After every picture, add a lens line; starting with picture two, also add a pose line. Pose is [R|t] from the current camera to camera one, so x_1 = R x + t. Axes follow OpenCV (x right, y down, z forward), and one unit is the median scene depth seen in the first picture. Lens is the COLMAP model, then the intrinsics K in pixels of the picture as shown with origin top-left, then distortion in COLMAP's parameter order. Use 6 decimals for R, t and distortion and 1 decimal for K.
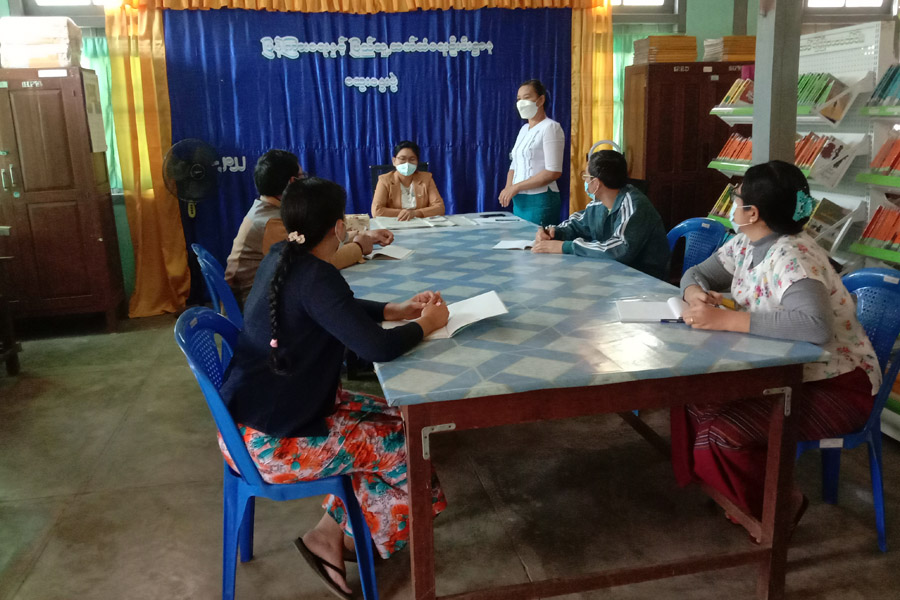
lens RADIAL K [[676.8, 0, 452.5], [0, 676.8, 257.8], [0, 0, 1]] dist [0.044727, -0.108162]
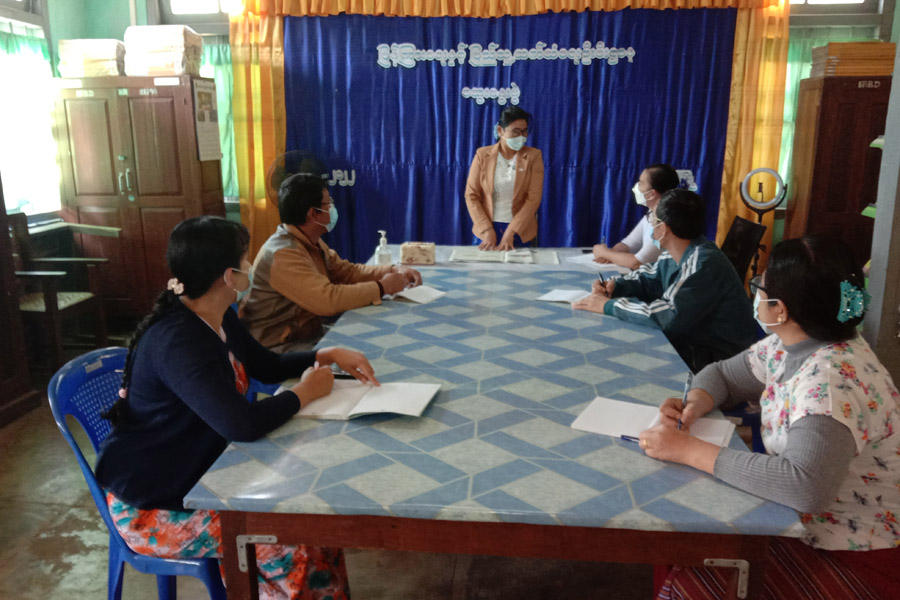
lens RADIAL K [[706.4, 0, 450.0], [0, 706.4, 300.0], [0, 0, 1]] dist [0.044999, -0.141678]
pose [[0.958794, 0.092627, -0.268578, 0.115088], [-0.081682, 0.995318, 0.051667, -0.028926], [0.272106, -0.027600, 0.961871, 0.066252]]
